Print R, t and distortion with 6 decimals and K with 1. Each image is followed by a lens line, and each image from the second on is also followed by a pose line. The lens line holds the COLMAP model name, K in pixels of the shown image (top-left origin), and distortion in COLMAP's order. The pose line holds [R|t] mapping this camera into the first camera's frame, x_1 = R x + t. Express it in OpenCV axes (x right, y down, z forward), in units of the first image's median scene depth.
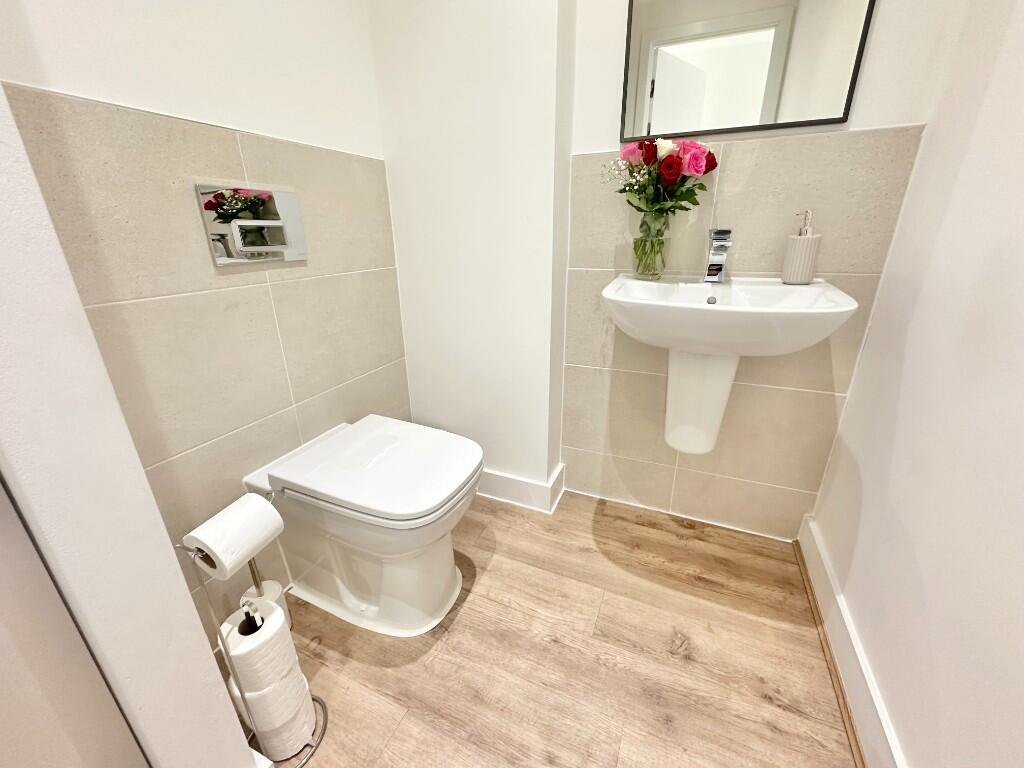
lens RADIAL K [[407.9, 0, 510.9], [0, 407.9, 384.8], [0, 0, 1]] dist [-0.003317, 0.000103]
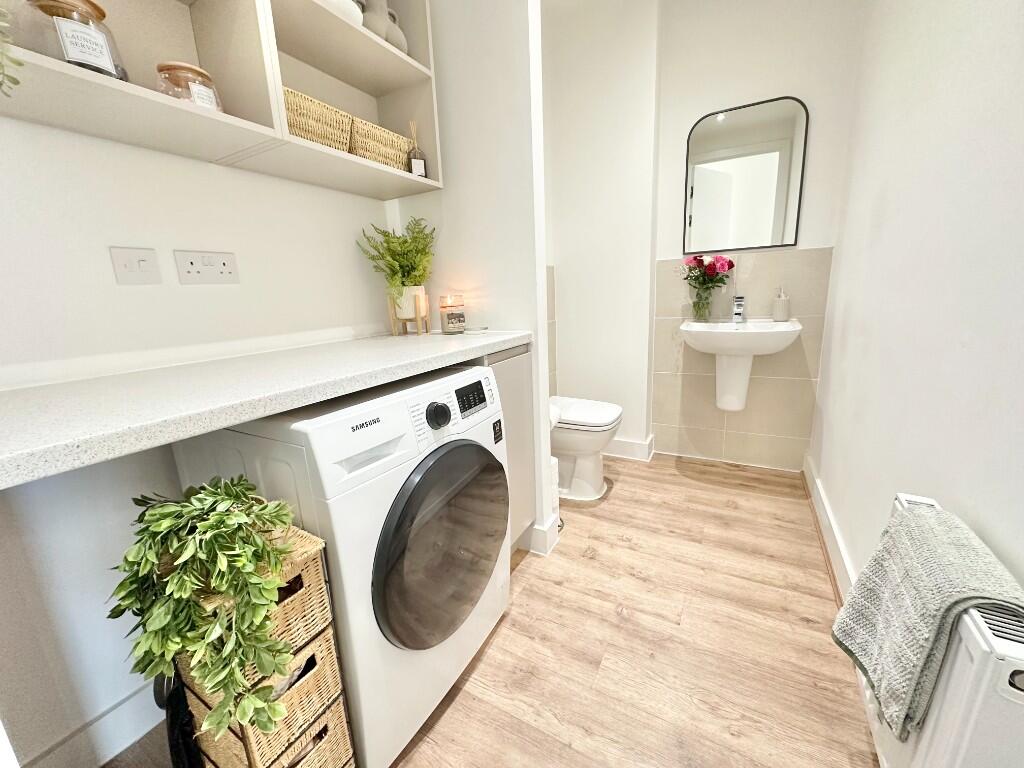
lens RADIAL K [[407.9, 0, 512.0], [0, 407.9, 384.9], [0, 0, 1]] dist [-0.003317, 0.000103]
pose [[0.994982, -0.013645, -0.099119, -0.375961], [0.000618, 0.991476, -0.130290, 0.292885], [0.100051, 0.129575, 0.986509, -0.967171]]
